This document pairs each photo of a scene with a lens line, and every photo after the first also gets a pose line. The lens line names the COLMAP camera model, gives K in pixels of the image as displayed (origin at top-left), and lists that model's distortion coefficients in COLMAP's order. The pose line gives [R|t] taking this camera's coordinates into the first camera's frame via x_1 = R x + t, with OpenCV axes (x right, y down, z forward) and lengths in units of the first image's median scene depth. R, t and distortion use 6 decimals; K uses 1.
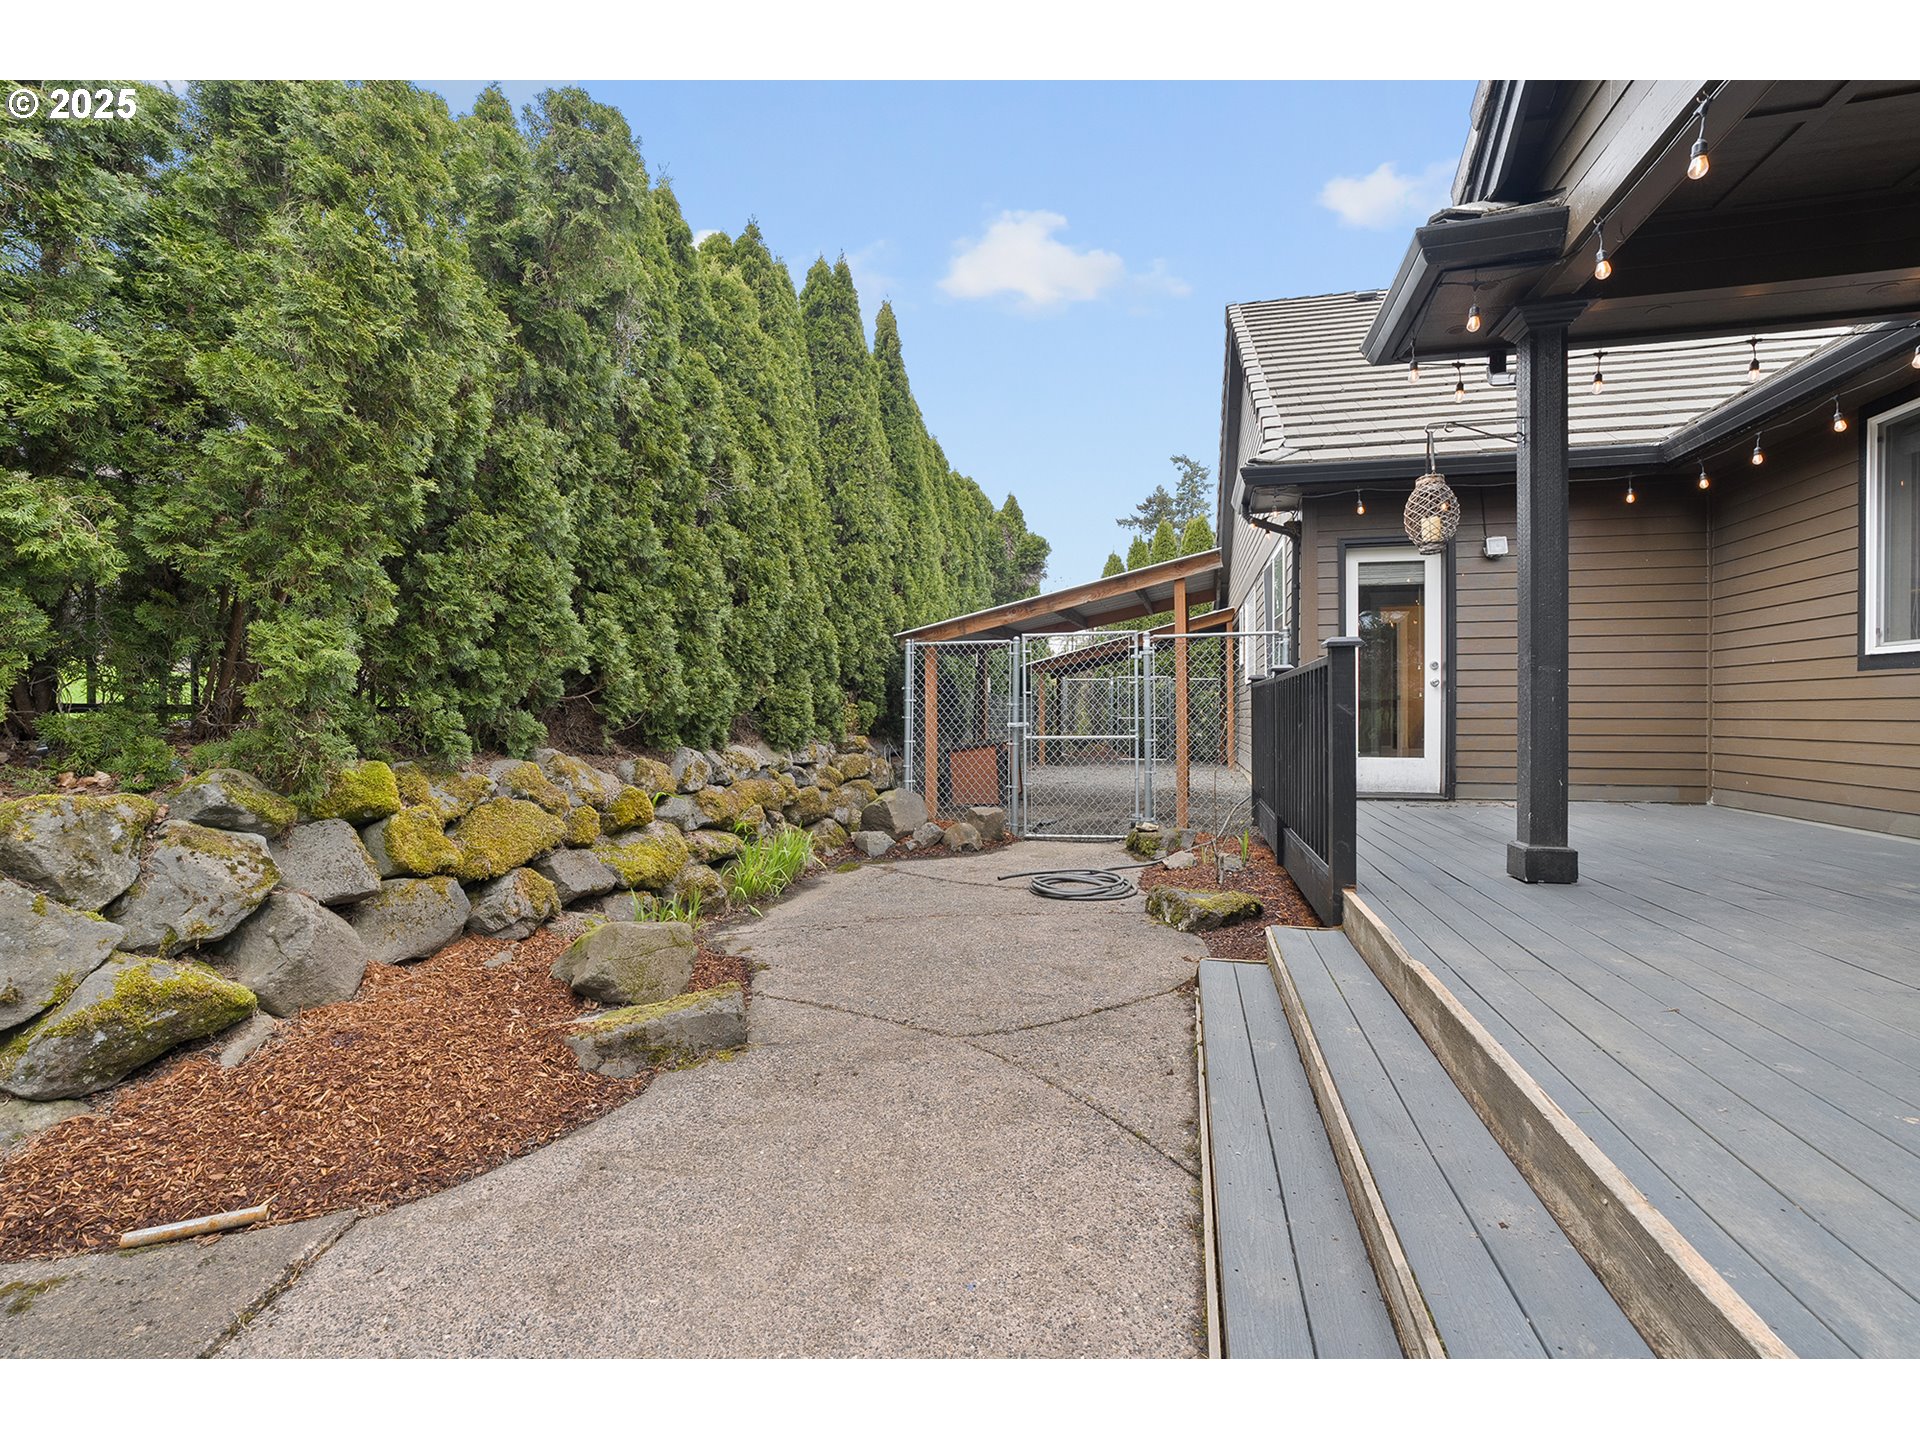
lens RADIAL K [[872.7, 0, 954.6], [0, 872.7, 720.6], [0, 0, 1]] dist [-0.039916, 0.015248]
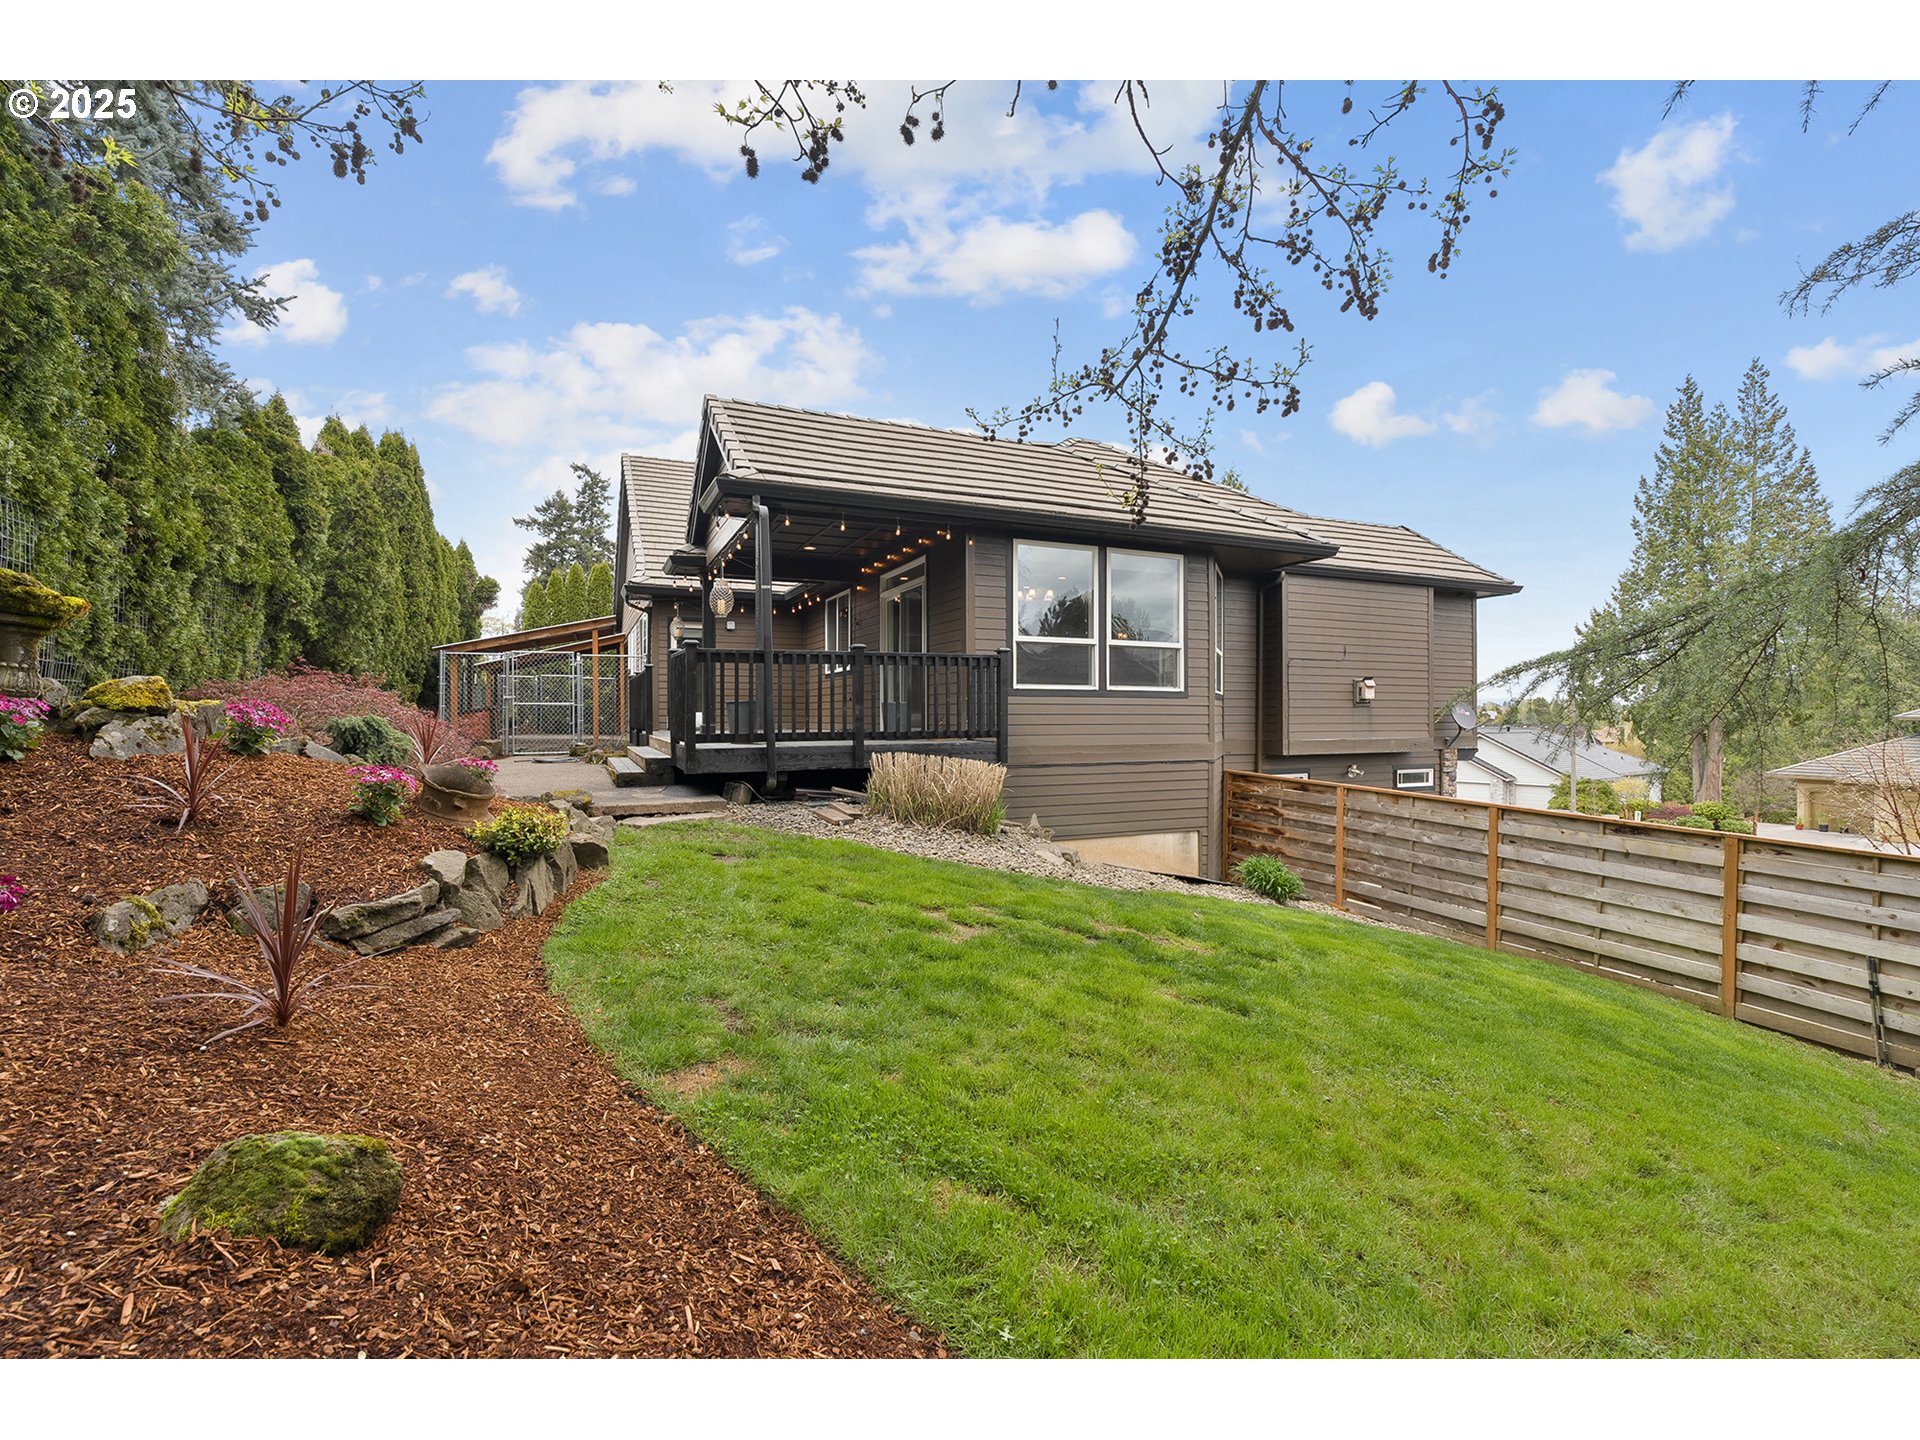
lens RADIAL K [[872.7, 0, 954.1], [0, 872.7, 721.6], [0, 0, 1]] dist [-0.039916, 0.015248]
pose [[0.787573, -0.002783, 0.616215, -0.165955], [0.005028, 0.999986, -0.001910, 0.033568], [-0.616201, 0.004602, 0.787576, -0.559302]]
